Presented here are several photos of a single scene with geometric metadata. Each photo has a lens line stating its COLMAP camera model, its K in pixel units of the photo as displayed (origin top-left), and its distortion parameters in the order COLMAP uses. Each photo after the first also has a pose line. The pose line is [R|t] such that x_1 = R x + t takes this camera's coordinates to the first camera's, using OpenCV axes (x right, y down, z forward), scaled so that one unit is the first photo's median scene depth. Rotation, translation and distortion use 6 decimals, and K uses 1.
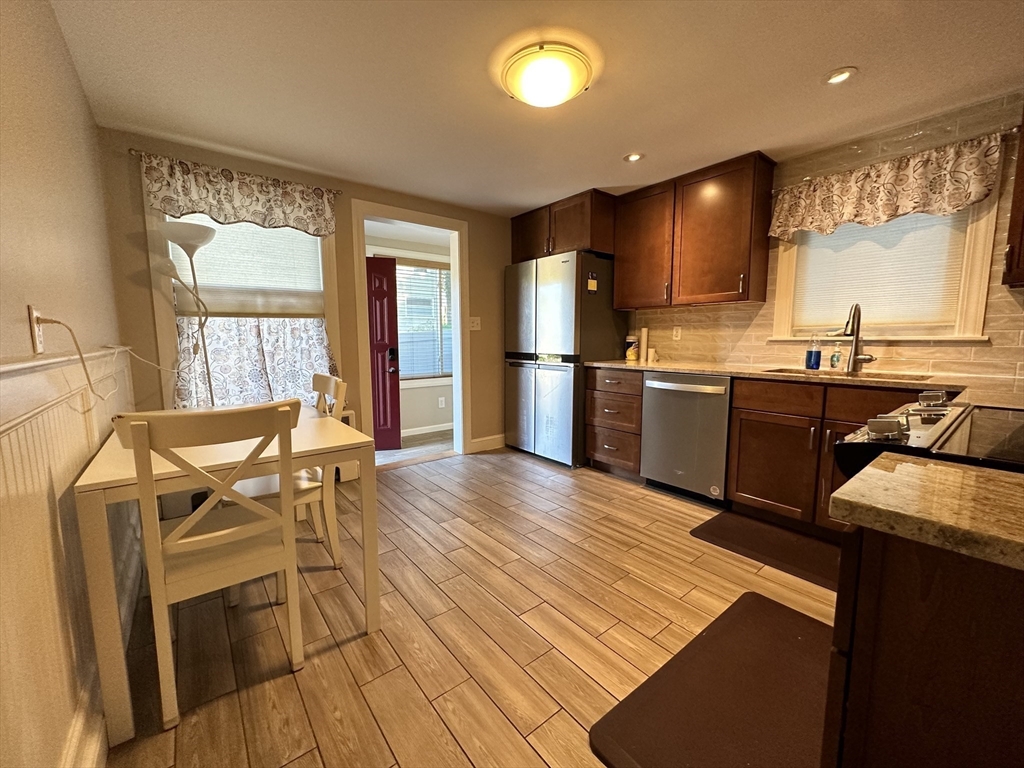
lens RADIAL K [[409.0, 0, 511.9], [0, 409.0, 385.4], [0, 0, 1]] dist [-0.003195, -0.000149]
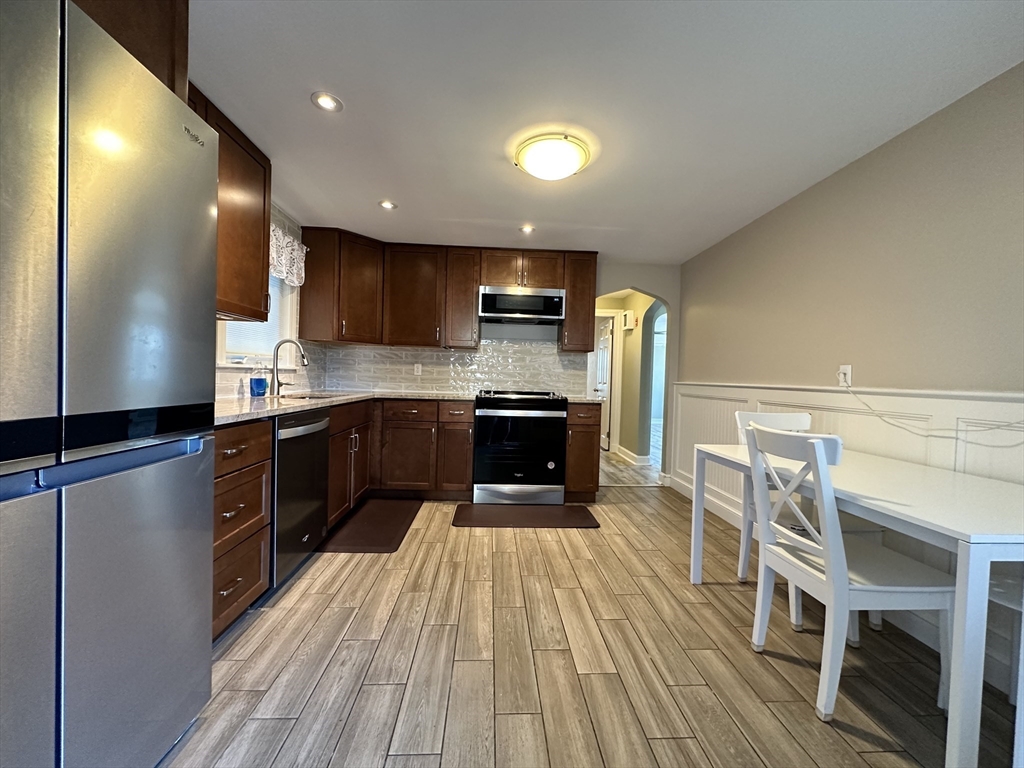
lens RADIAL K [[409.0, 0, 512.8], [0, 409.0, 385.8], [0, 0, 1]] dist [-0.003195, -0.000149]
pose [[-0.814153, -0.029708, 0.579890, -0.437094], [0.042546, 0.992954, 0.110603, -0.178448], [-0.579090, 0.114720, -0.807152, 1.704201]]
